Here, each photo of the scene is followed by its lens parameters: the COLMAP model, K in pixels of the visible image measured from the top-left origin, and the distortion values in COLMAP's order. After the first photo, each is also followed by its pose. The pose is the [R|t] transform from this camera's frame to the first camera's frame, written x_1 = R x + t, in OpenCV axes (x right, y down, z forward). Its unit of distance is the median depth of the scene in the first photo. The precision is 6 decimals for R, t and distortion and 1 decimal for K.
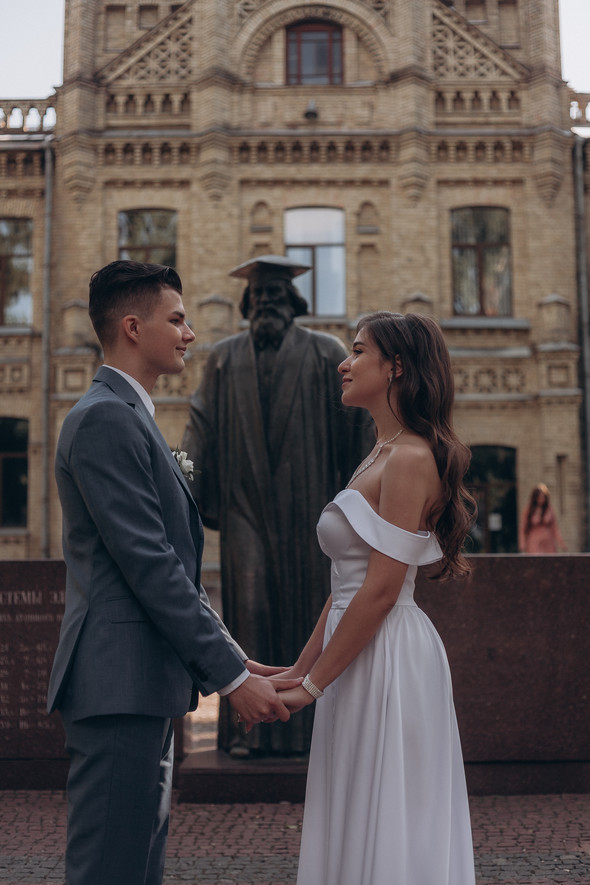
lens RADIAL K [[1544.7, 0, 287.0], [0, 1544.7, 452.6], [0, 0, 1]] dist [-0.135719, 0.000000]
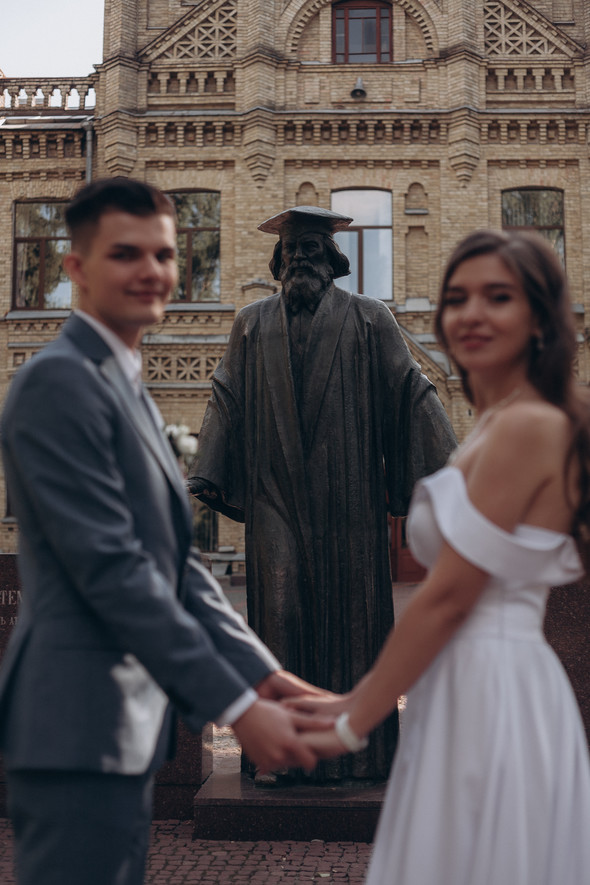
lens RADIAL K [[1544.7, 0, 273.8], [0, 1544.7, 462.1], [0, 0, 1]] dist [-0.135719, 0.000000]
pose [[0.999231, 0.005741, -0.038783, 0.001130], [-0.005241, 0.999902, 0.012980, 0.001049], [0.038853, -0.012767, 0.999163, 0.025866]]
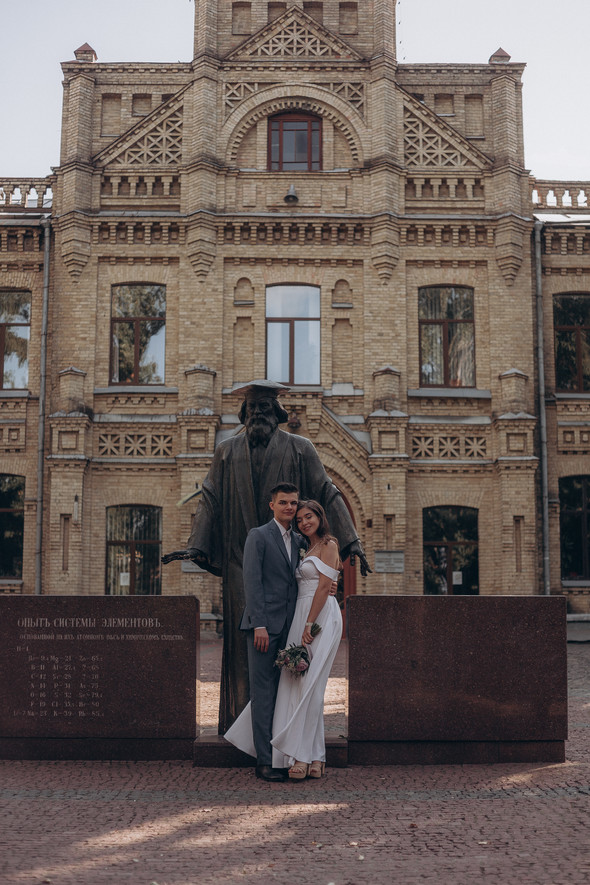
lens RADIAL K [[1544.7, 0, 298.7], [0, 1544.7, 444.2], [0, 0, 1]] dist [-0.135719, 0.000000]
pose [[0.999657, 0.012580, 0.022964, -0.001667], [-0.011624, 0.999080, -0.041286, -0.002370], [-0.023462, 0.041005, 0.998883, -0.078153]]
